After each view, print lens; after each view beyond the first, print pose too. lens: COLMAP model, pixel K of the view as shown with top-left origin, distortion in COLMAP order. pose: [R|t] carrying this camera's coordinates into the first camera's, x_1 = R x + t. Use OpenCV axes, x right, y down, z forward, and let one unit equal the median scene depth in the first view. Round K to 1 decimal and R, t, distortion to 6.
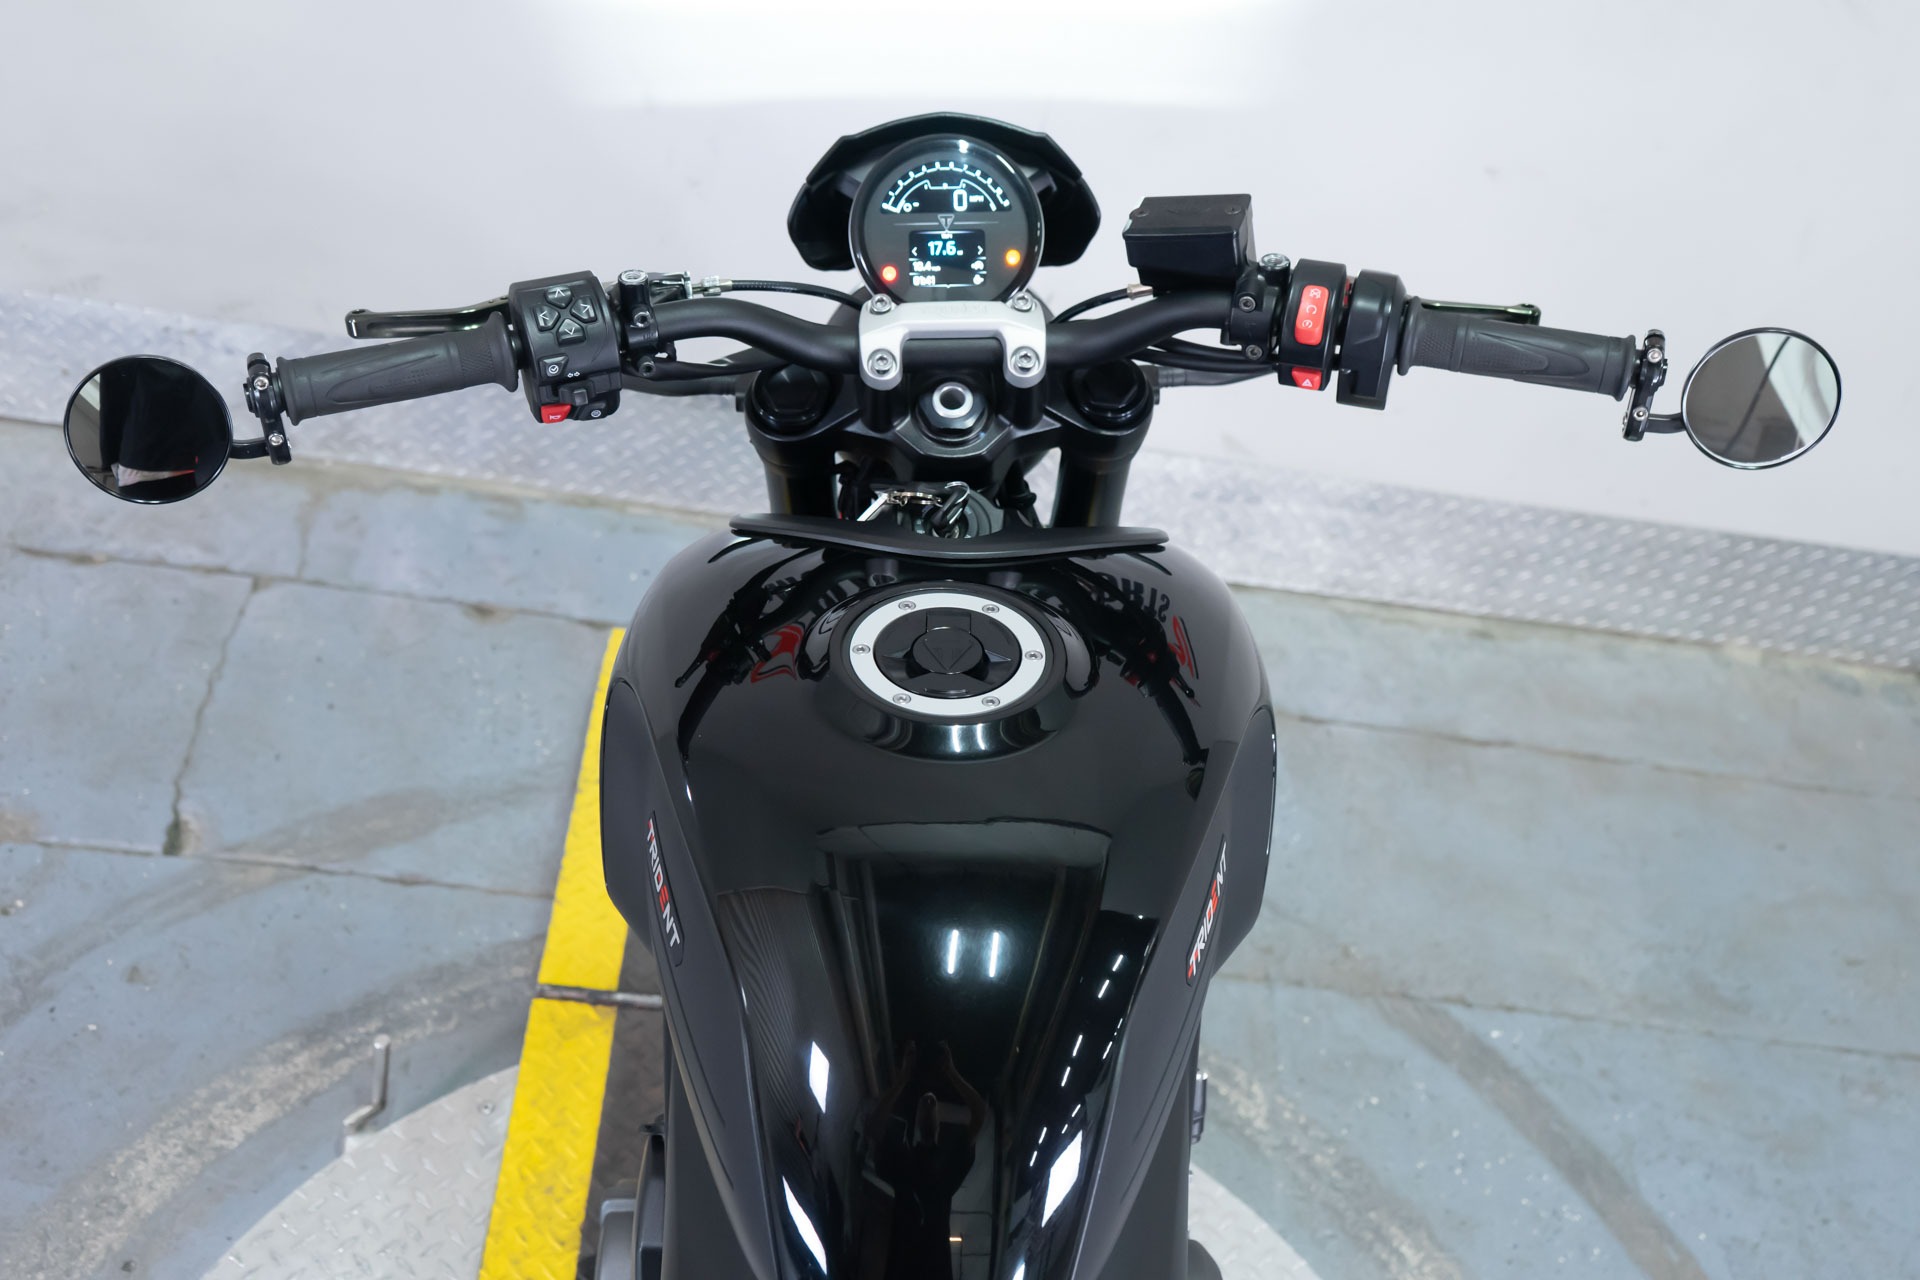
lens RADIAL K [[1915.6, 0, 954.7], [0, 1915.6, 640.7], [0, 0, 1]] dist [0.017961, 0.000000]
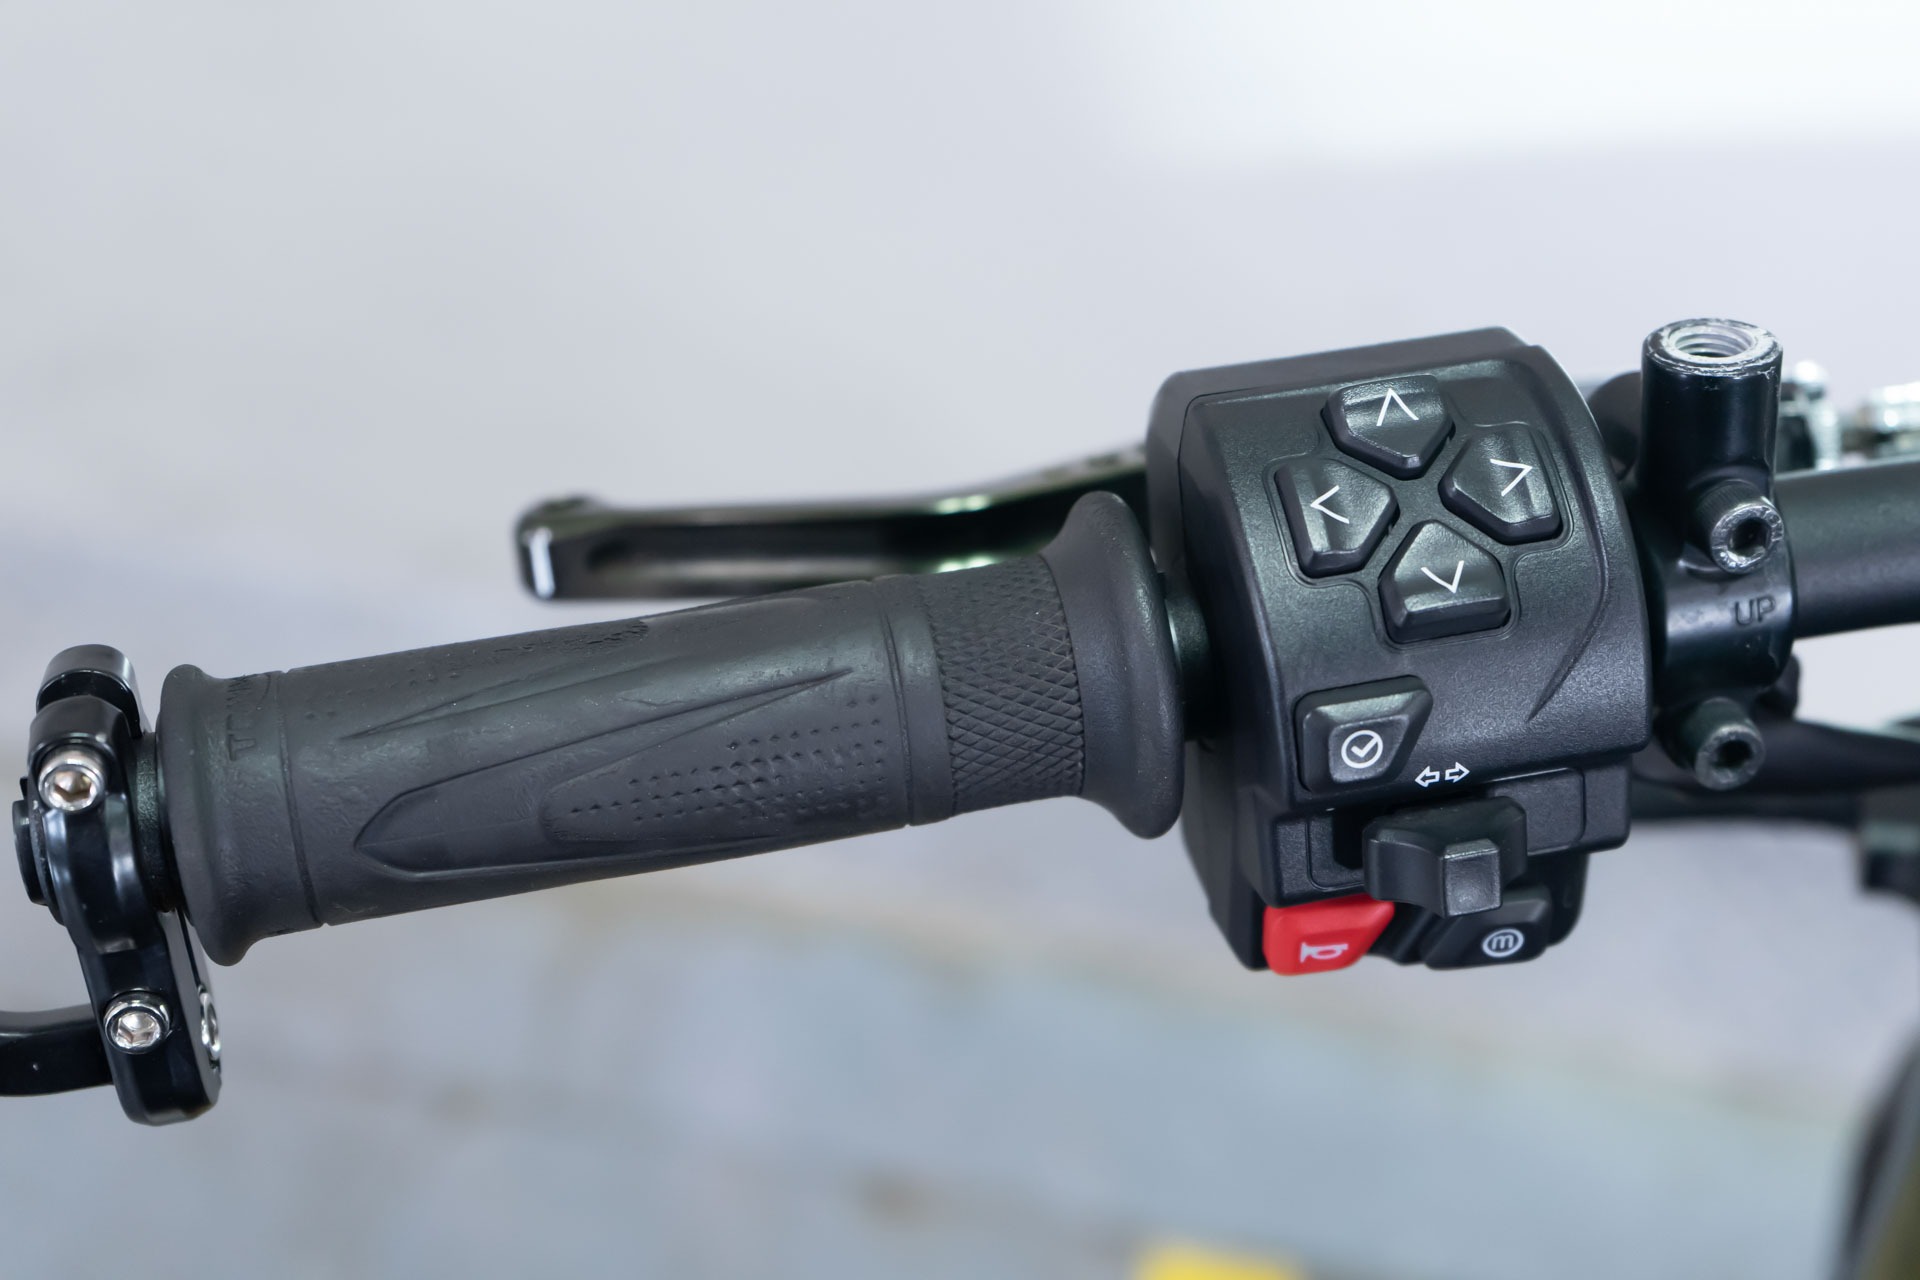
lens RADIAL K [[2760.1, 0, 961.1], [0, 2760.1, 640.4], [0, 0, 1]] dist [0.030411, 0.000000]
pose [[0.977223, 0.021921, -0.211080, -0.186344], [-0.054883, 0.986918, -0.151596, -0.103184], [0.204996, 0.159728, 0.965642, 0.682608]]
